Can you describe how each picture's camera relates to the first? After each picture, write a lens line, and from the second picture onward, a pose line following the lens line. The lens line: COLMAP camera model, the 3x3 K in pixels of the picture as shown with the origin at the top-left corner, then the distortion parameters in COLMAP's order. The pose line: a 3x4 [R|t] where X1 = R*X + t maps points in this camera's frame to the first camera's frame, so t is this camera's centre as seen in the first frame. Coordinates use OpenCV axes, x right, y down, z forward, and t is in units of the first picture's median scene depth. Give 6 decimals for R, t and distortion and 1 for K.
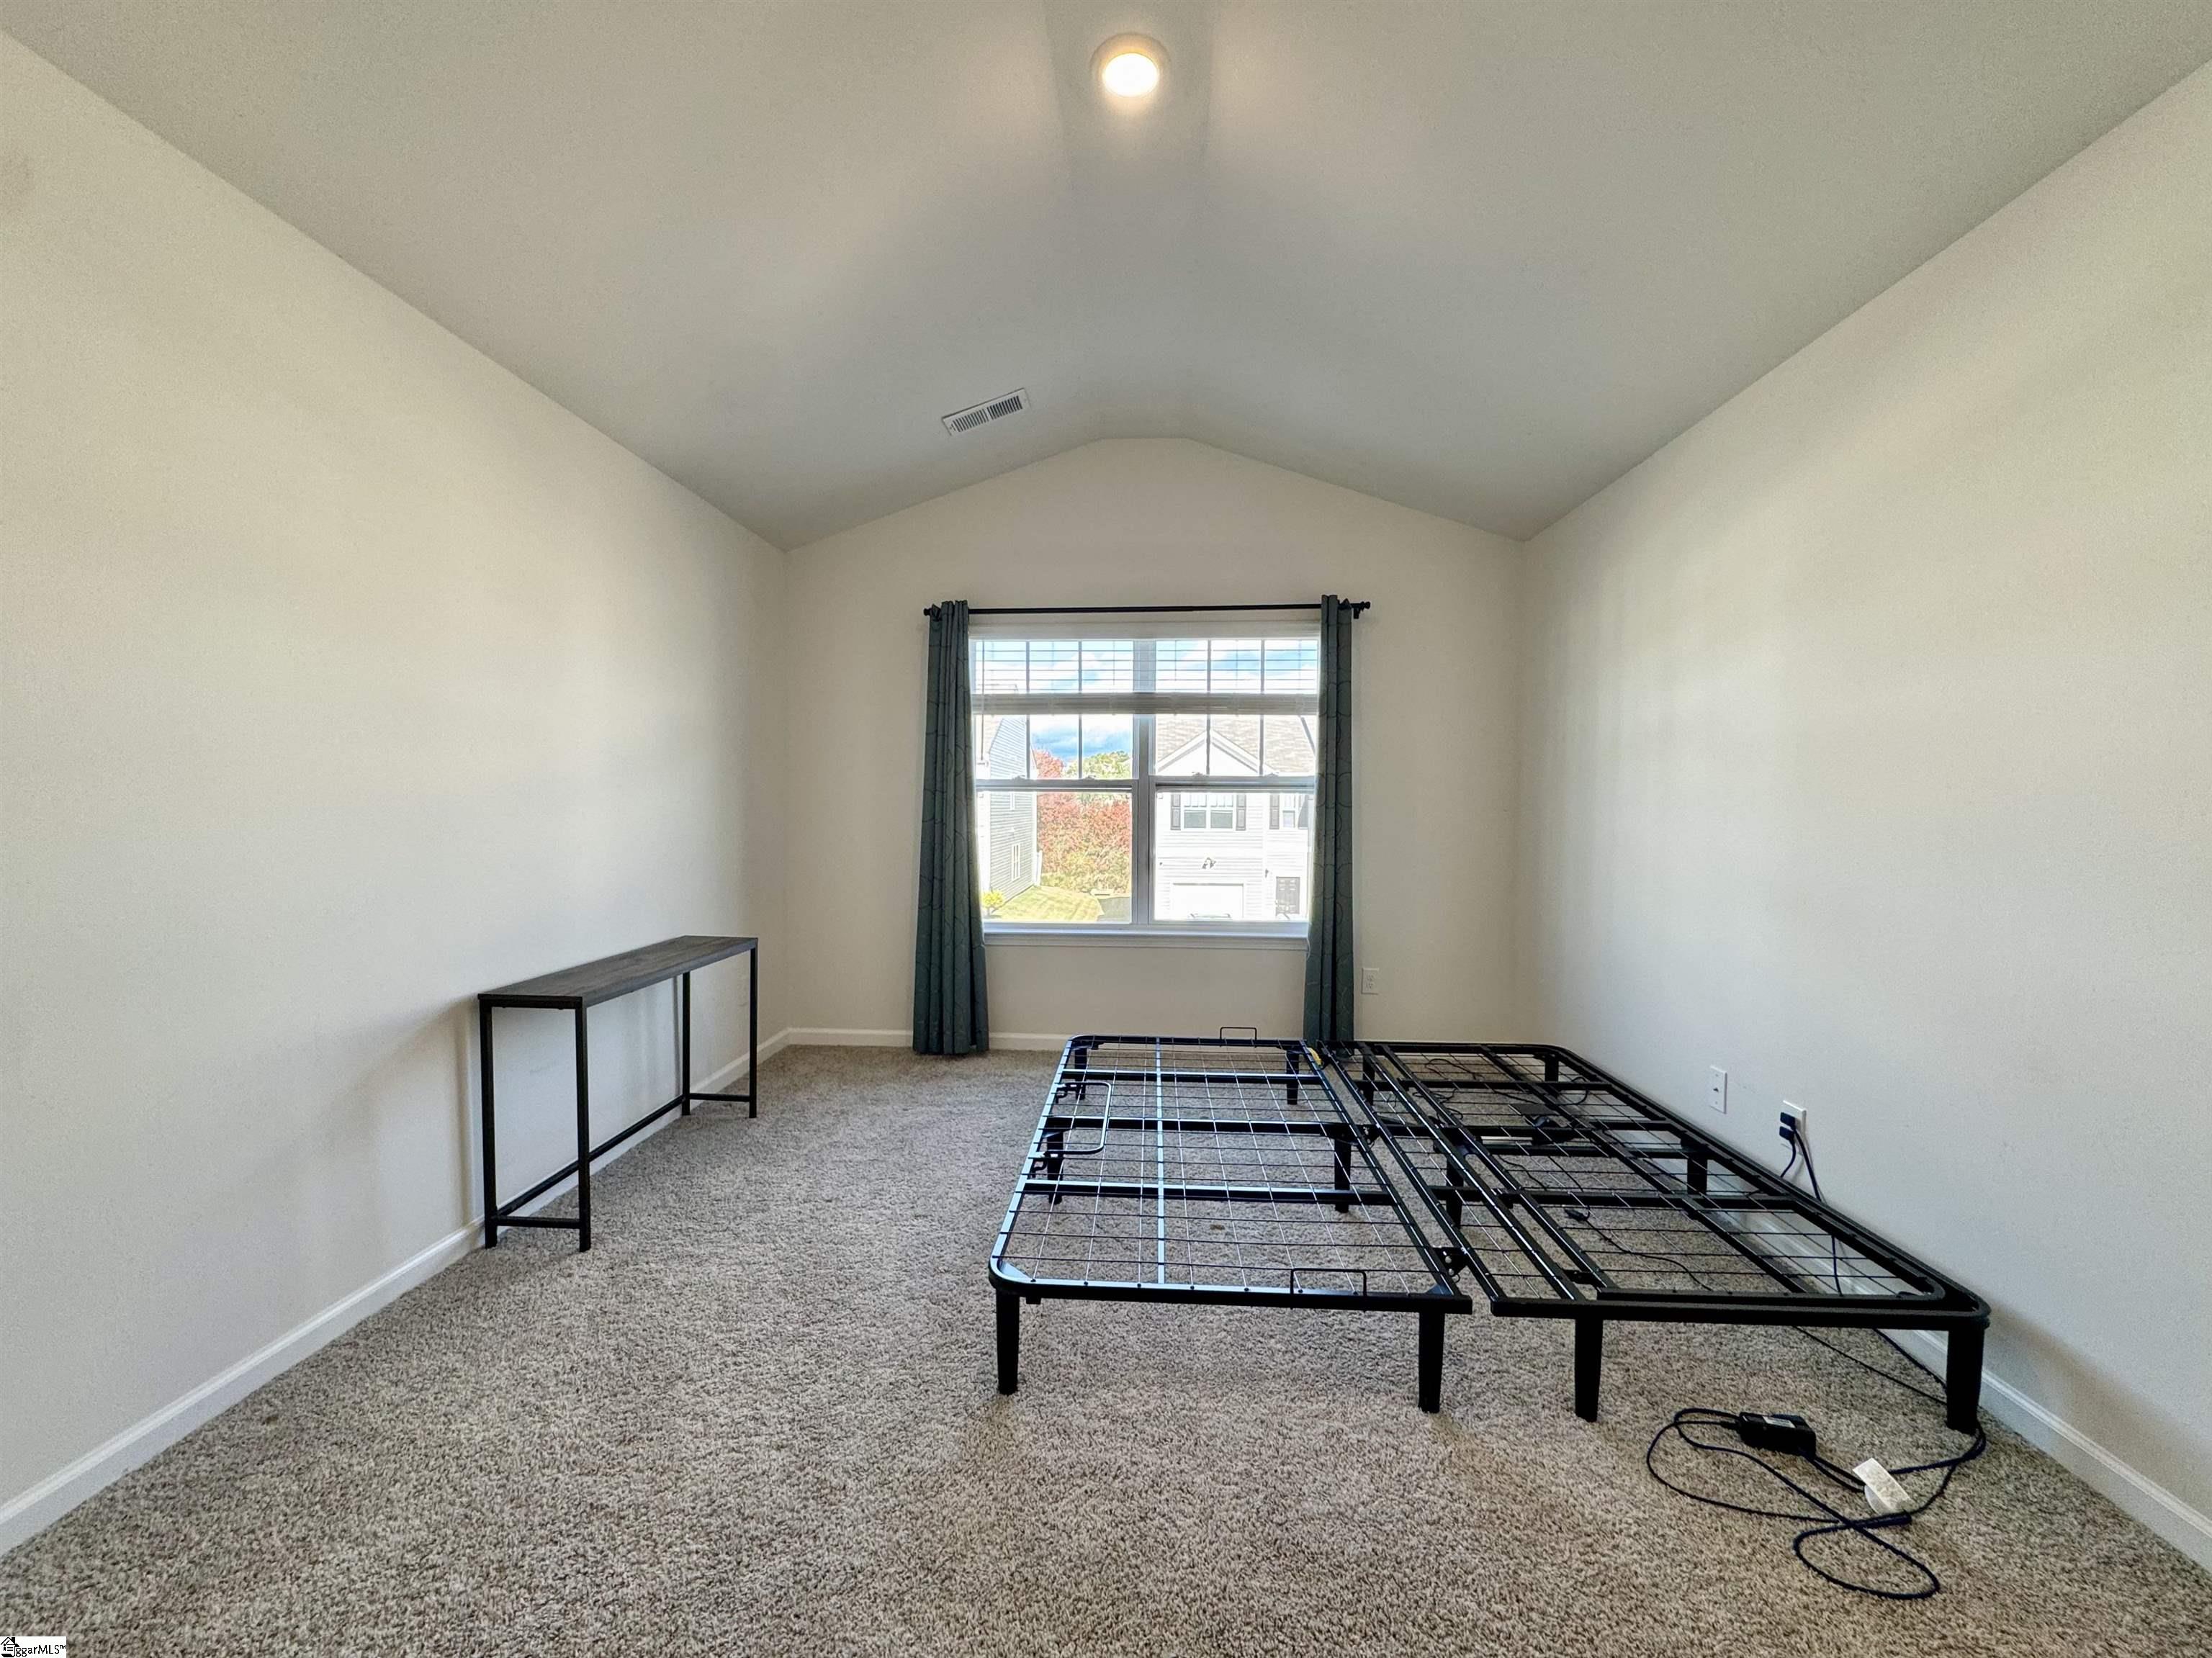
lens RADIAL K [[884.0, 0, 1108.0], [0, 884.0, 843.9], [0, 0, 1]] dist [0.001056, -0.000217]
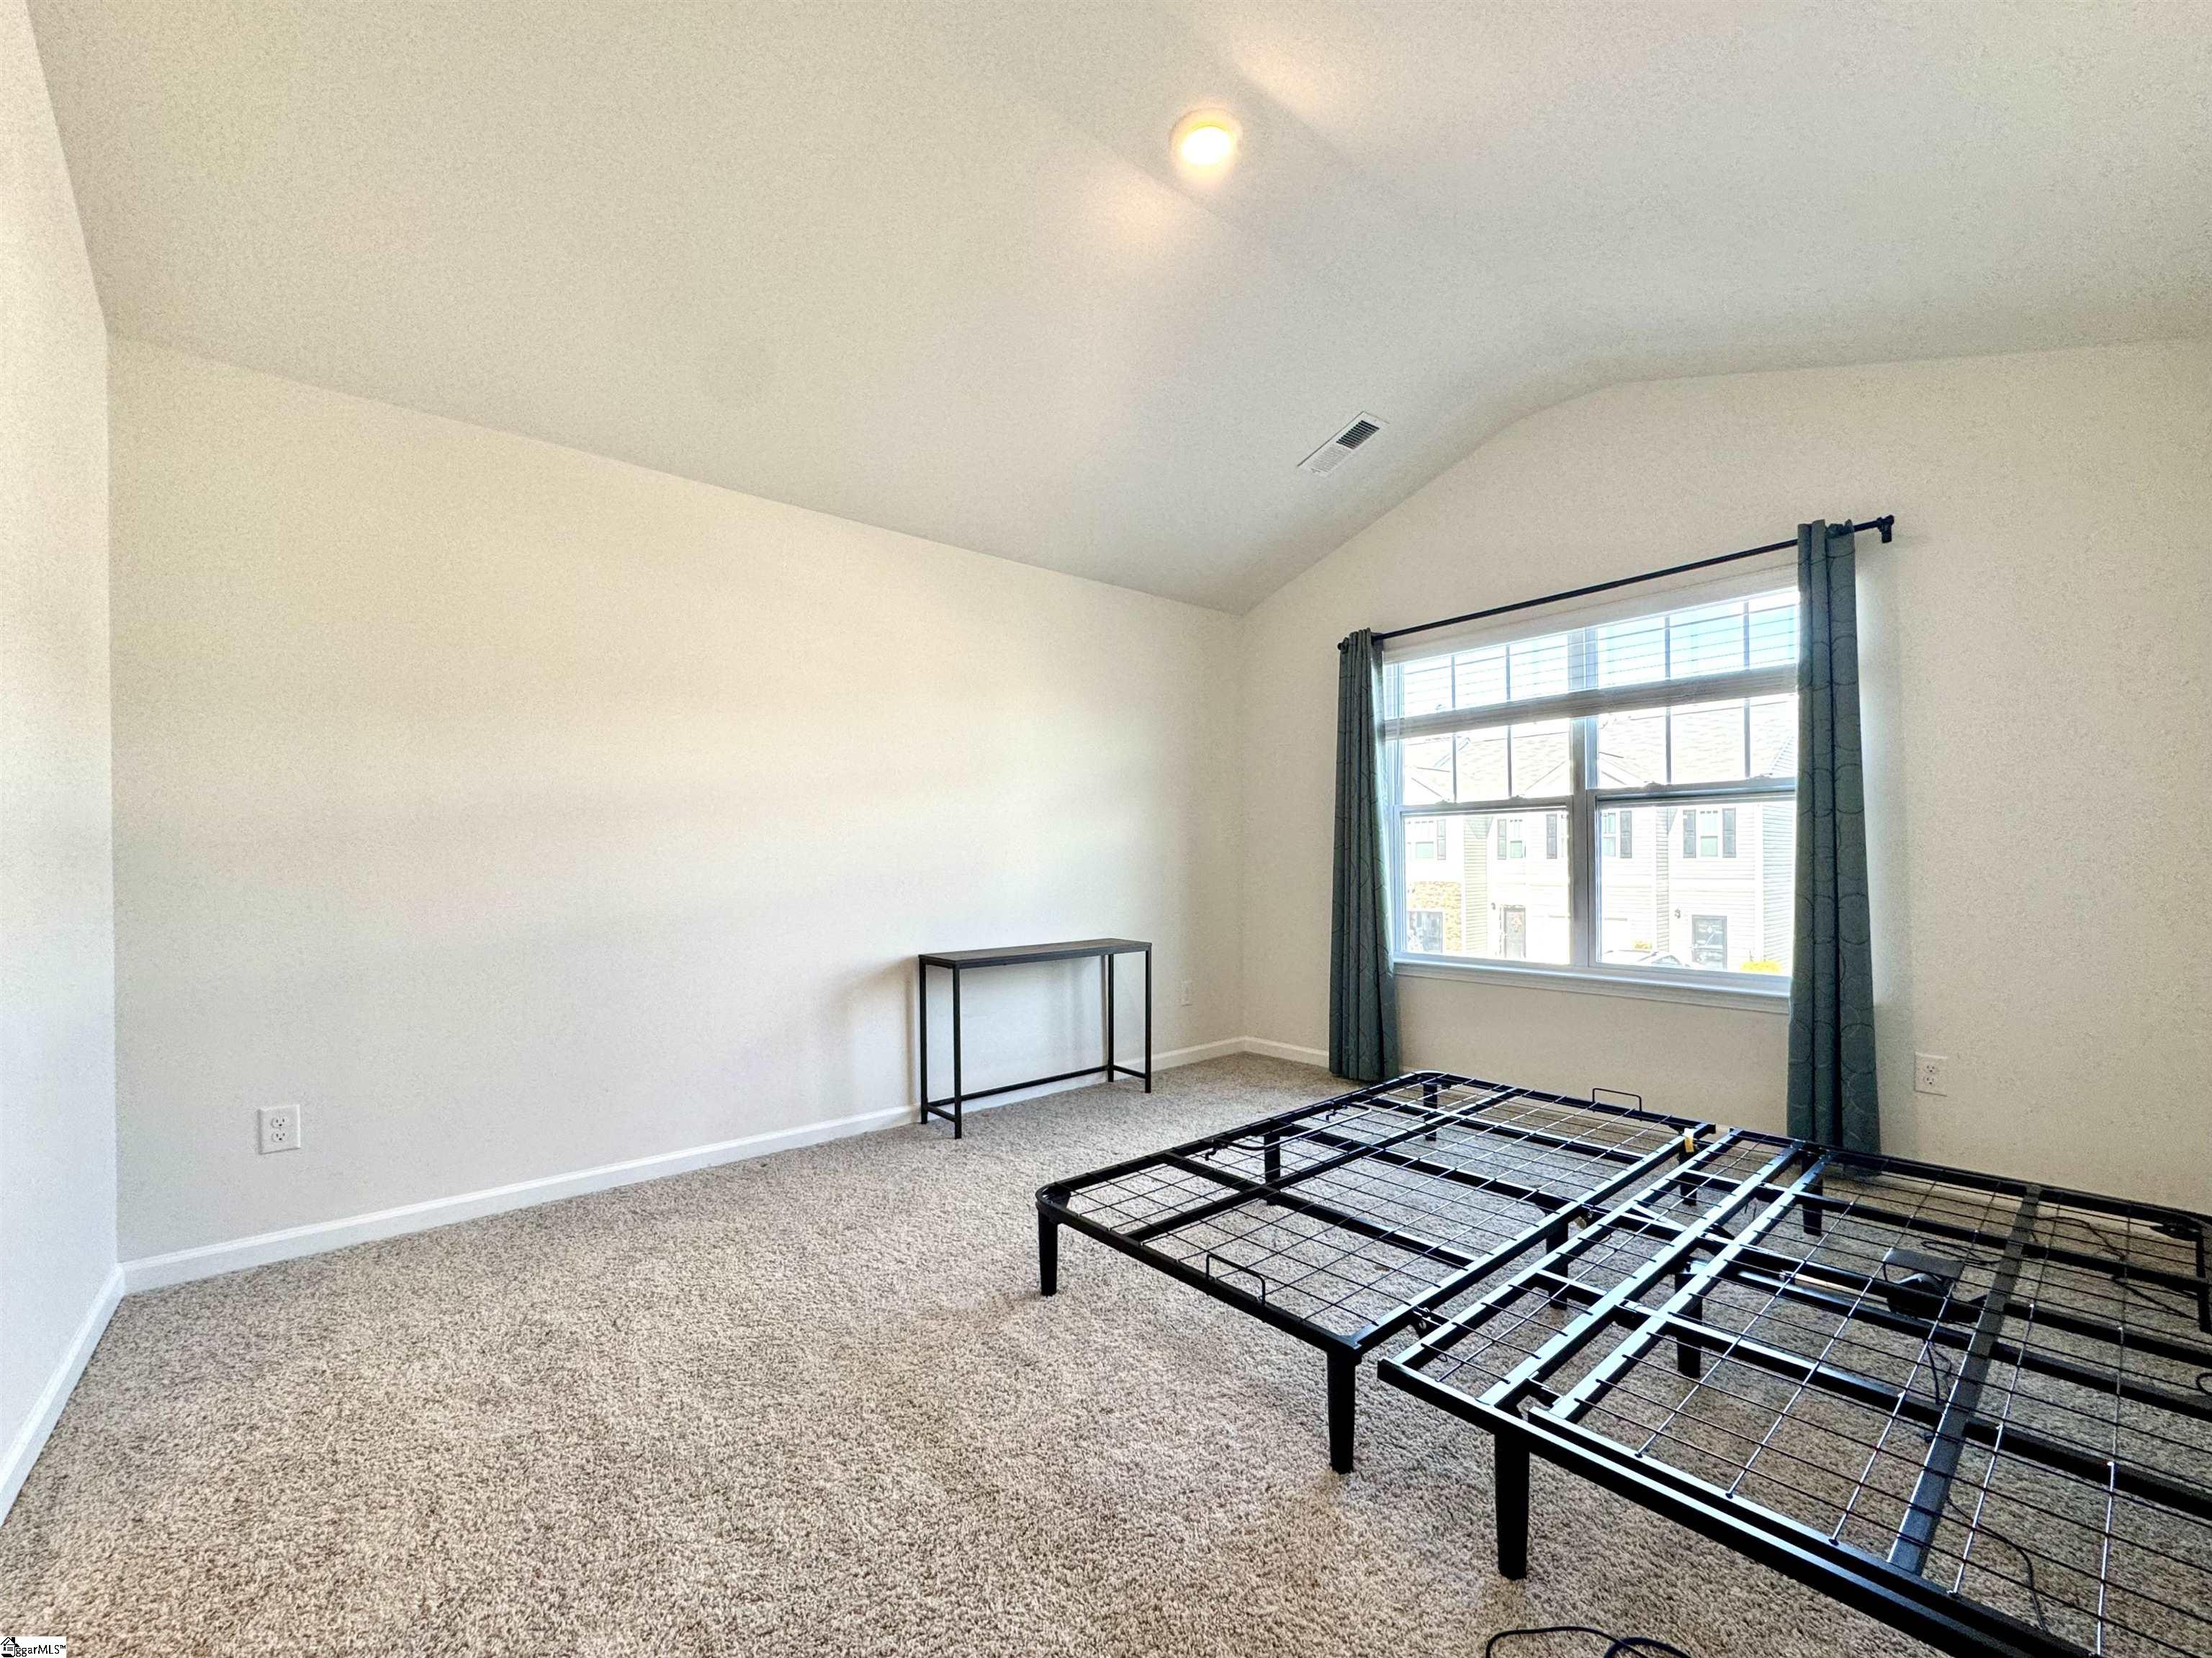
lens RADIAL K [[899.4, 0, 1102.3], [0, 899.4, 862.7], [0, 0, 1]] dist [0.001229, 0.000439]
pose [[0.695106, -0.009911, -0.718839, 0.364951], [-0.017942, 0.999354, -0.031128, 0.029744], [0.718684, 0.034535, 0.694479, 0.079389]]
